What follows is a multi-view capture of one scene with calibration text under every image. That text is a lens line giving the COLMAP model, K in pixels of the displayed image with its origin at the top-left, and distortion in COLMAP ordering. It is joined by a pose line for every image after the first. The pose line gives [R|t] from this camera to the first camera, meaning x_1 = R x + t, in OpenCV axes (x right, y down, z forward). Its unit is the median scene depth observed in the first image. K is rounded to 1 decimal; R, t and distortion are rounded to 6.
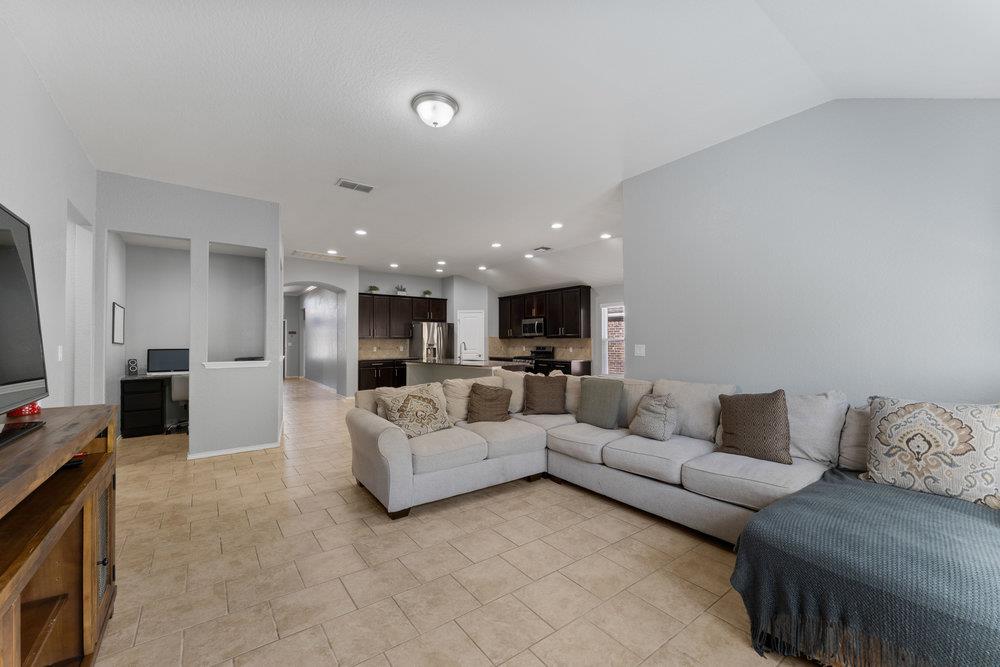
lens RADIAL K [[403.1, 0, 500.3], [0, 403.1, 337.0], [0, 0, 1]] dist [-0.000872, -0.000076]
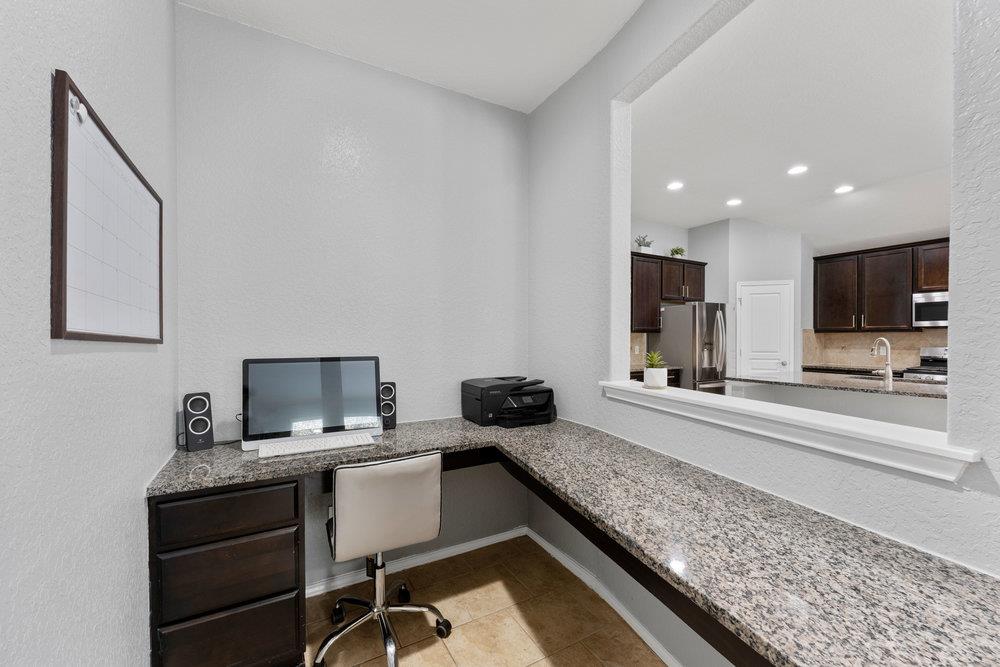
lens RADIAL K [[403.1, 0, 492.6], [0, 403.1, 341.3], [0, 0, 1]] dist [-0.000872, -0.000076]
pose [[0.989466, 0.003559, -0.144719, -0.477323], [-0.000877, 0.999827, 0.018593, 0.008512], [0.144760, -0.018270, 0.989298, 0.537742]]
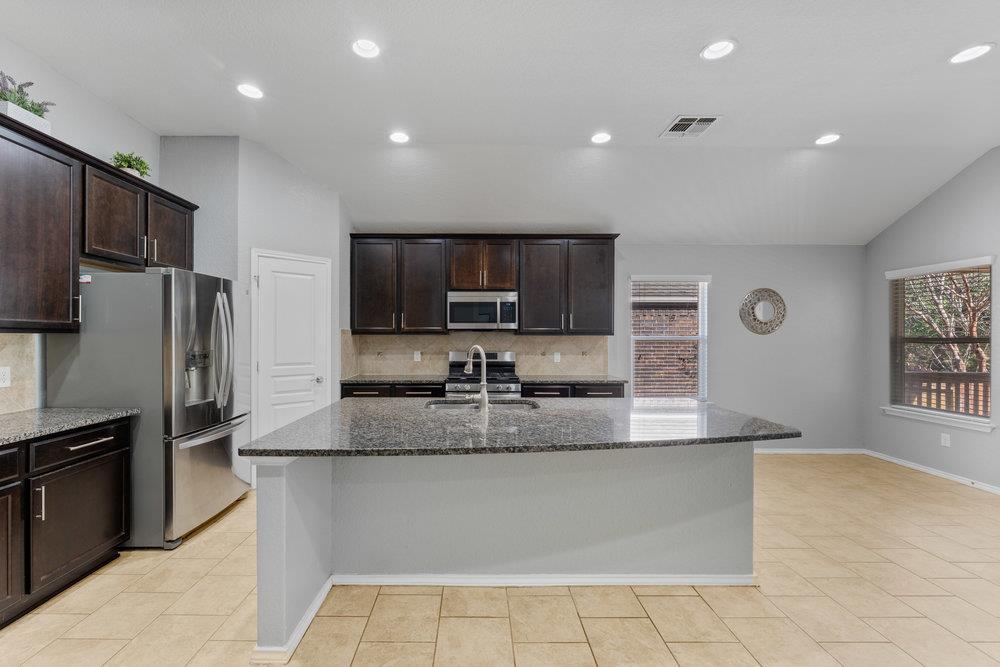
lens RADIAL K [[424.6, 0, 491.7], [0, 424.6, 335.2], [0, 0, 1]] dist [-0.004252, 0.000349]
pose [[0.583929, 0.005971, 0.811783, -0.361118], [-0.013911, 0.999900, 0.002651, 0.002856], [-0.811686, -0.012841, 0.583953, 0.856576]]
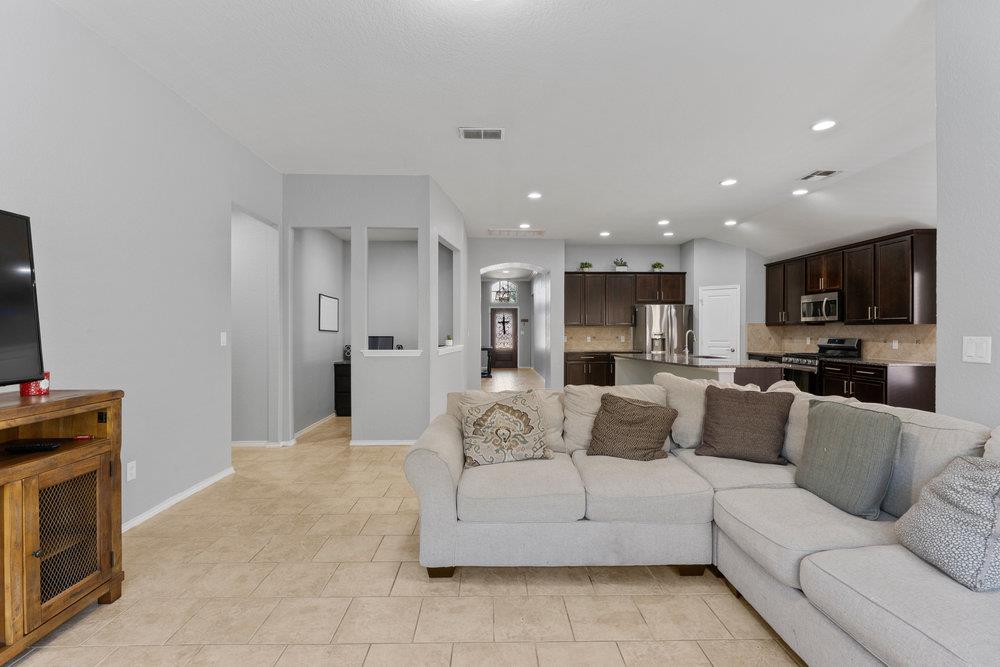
lens RADIAL K [[464.9, 0, 497.8], [0, 464.9, 333.7], [0, 0, 1]] dist [-0.000671, 0.000410]
pose [[0.812093, 0.006472, -0.583493, 0.115852], [0.004073, 0.999851, 0.016758, 0.002689], [0.583514, -0.015986, 0.811945, 0.151242]]
